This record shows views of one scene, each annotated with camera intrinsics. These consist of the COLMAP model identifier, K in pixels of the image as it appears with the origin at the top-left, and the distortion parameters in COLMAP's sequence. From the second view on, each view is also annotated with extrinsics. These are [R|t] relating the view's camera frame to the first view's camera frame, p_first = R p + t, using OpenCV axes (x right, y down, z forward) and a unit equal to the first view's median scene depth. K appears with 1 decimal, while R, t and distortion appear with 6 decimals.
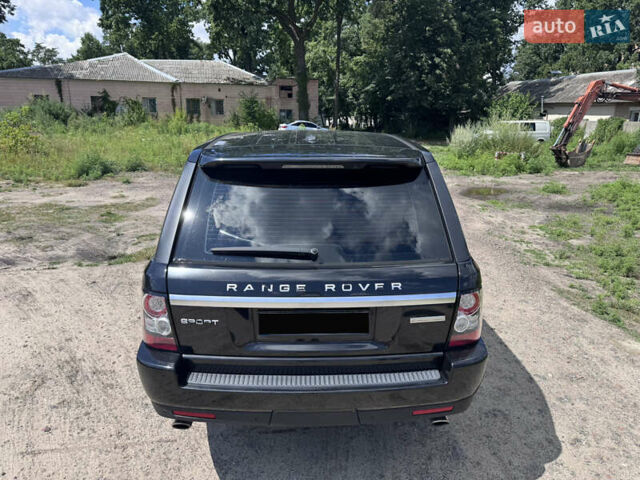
lens RADIAL K [[457.2, 0, 317.0], [0, 457.2, 241.4], [0, 0, 1]] dist [0.004964, -0.013350]
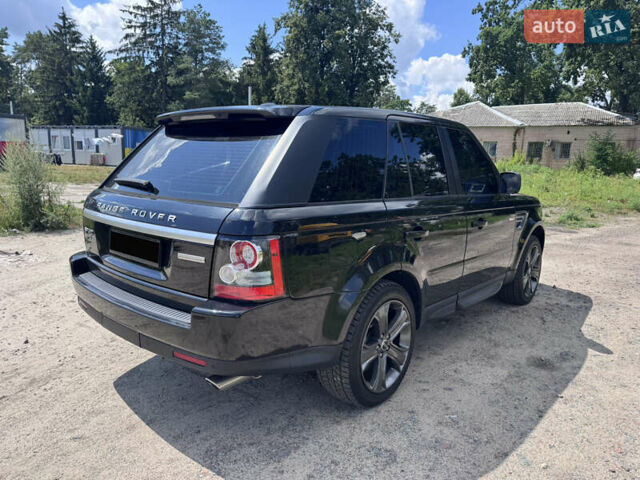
lens RADIAL K [[457.2, 0, 319.3], [0, 457.2, 240.6], [0, 0, 1]] dist [0.004964, -0.013350]
pose [[0.726682, 0.124040, -0.675683, 0.064067], [-0.195387, 0.980262, -0.030181, 0.006510], [0.658602, 0.153951, 0.736575, 0.026980]]
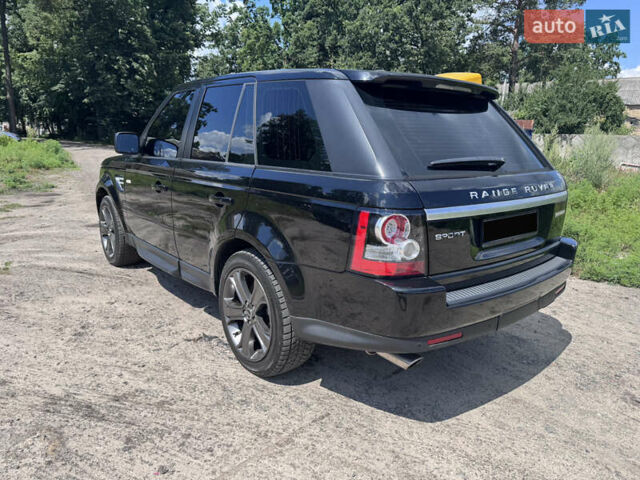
lens RADIAL K [[457.2, 0, 319.9], [0, 457.2, 240.2], [0, 0, 1]] dist [0.004964, -0.013350]
pose [[0.785597, -0.119405, 0.607108, -0.060871], [0.137729, 0.990332, 0.016555, 0.007712], [-0.603215, 0.070611, 0.794447, 0.024000]]
